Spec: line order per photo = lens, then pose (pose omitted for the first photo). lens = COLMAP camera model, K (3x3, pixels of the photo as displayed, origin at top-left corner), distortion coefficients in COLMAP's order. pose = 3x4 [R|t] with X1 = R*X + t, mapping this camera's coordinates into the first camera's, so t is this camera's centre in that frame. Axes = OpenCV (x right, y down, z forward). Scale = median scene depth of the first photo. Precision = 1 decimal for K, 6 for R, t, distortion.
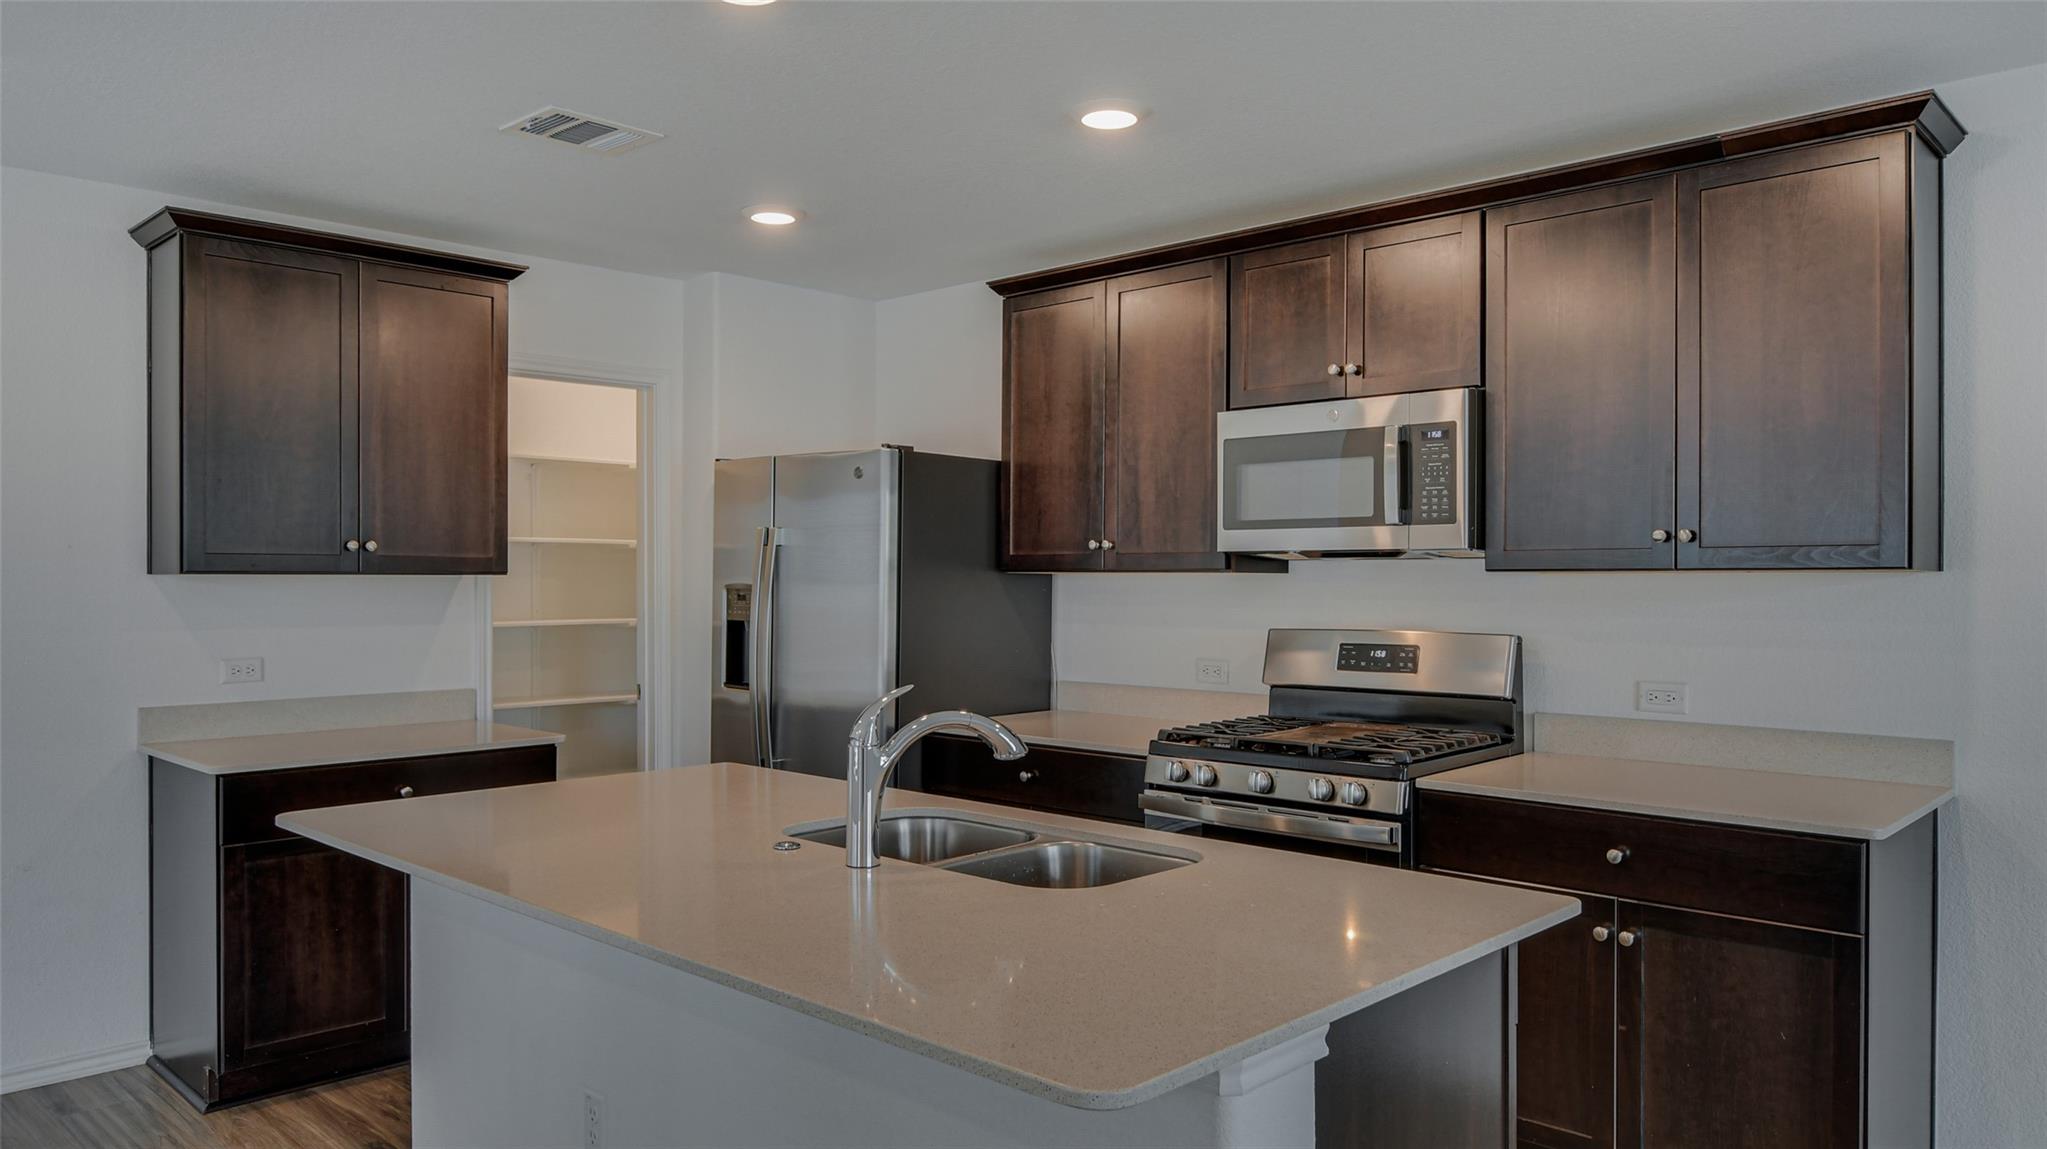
lens RADIAL K [[1364.1, 0, 1025.3], [0, 1364.1, 574.3], [0, 0, 1]] dist [-0.004693, -0.002066]
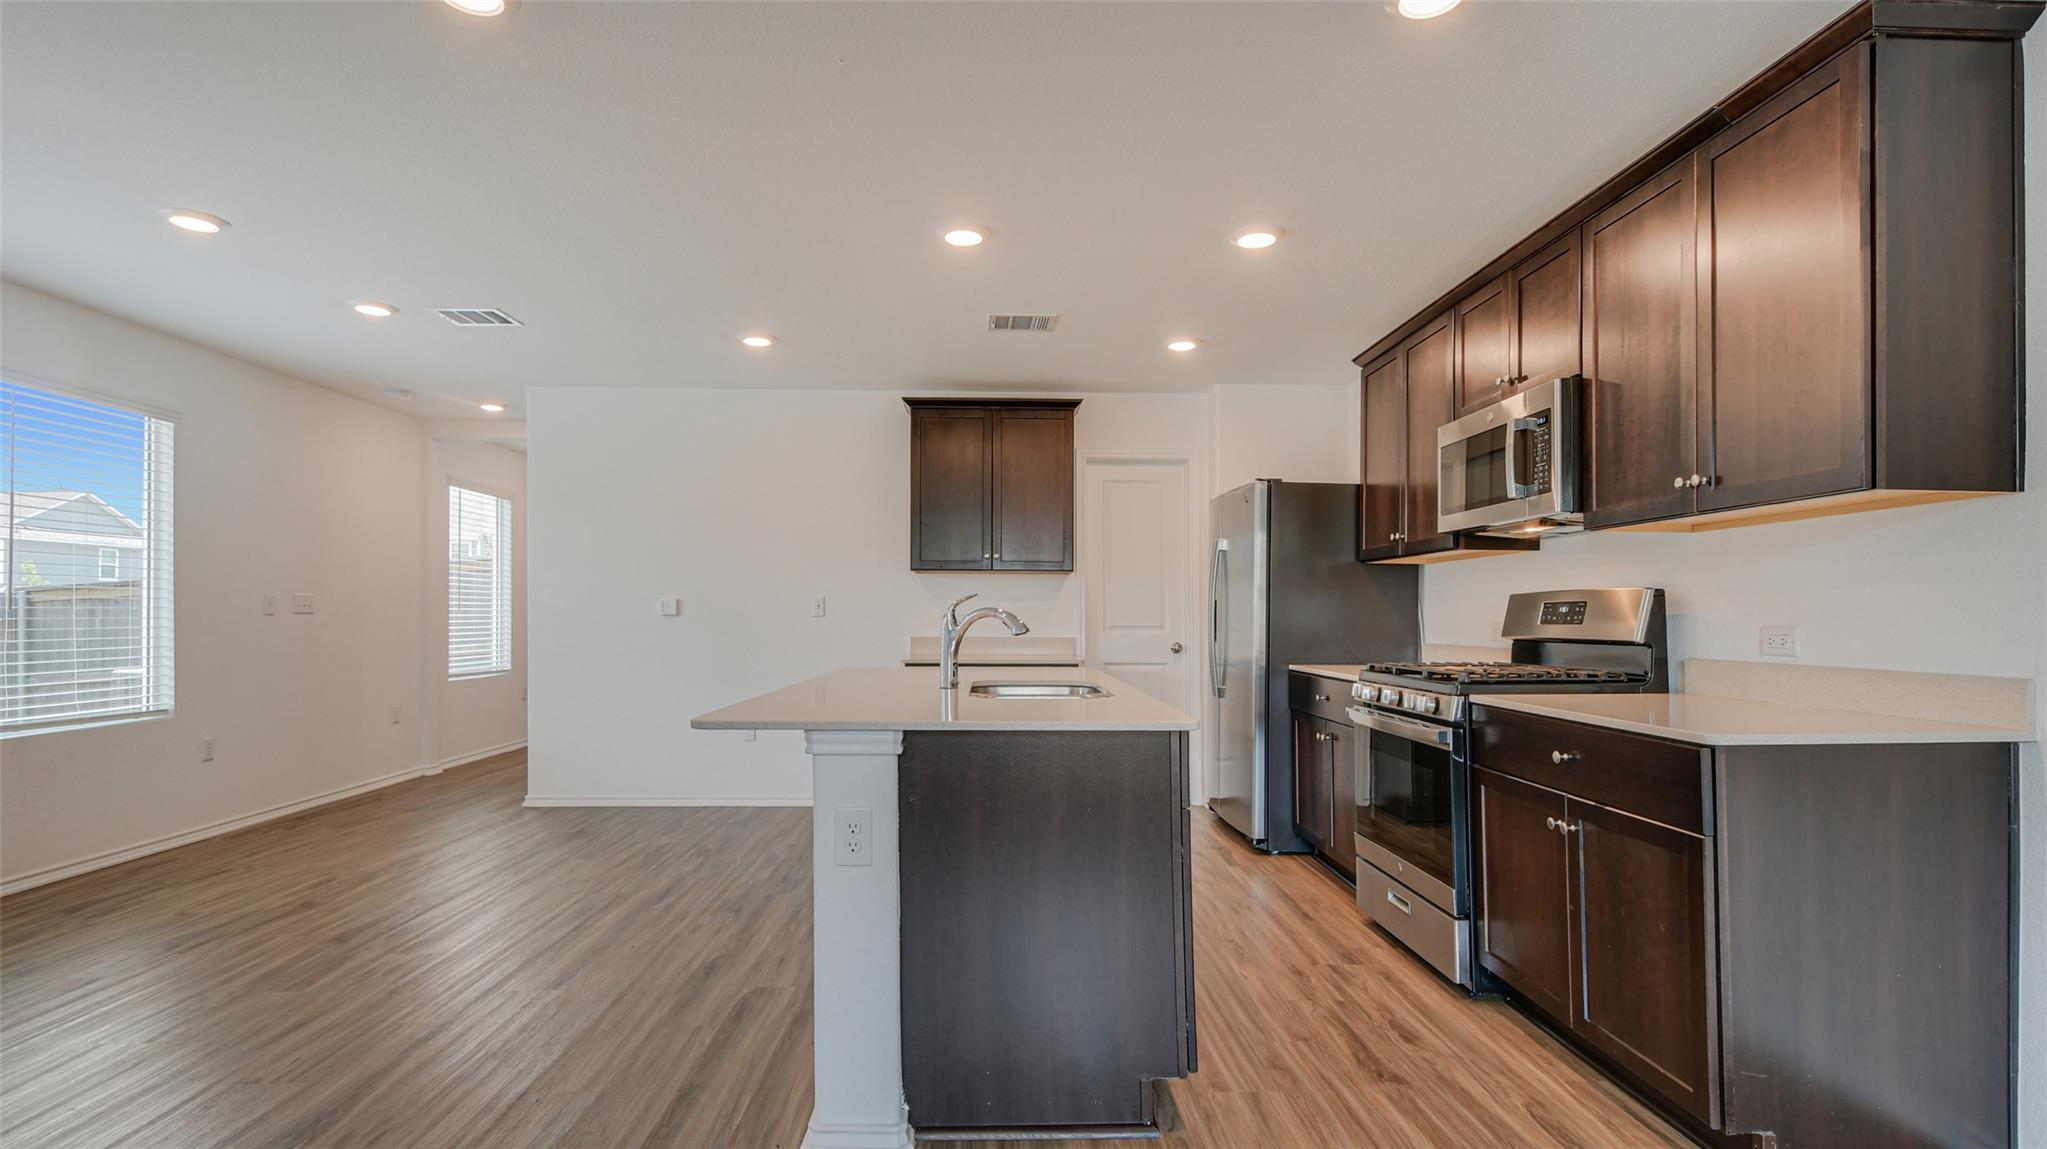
lens RADIAL K [[960.5, 0, 1021.7], [0, 960.5, 583.4], [0, 0, 1]] dist [0.001810, 0.000102]
pose [[0.708527, -0.020983, -0.705371, 0.564300], [-0.004530, 0.999402, -0.034279, 0.072413], [0.705669, 0.027483, 0.708009, 0.072534]]
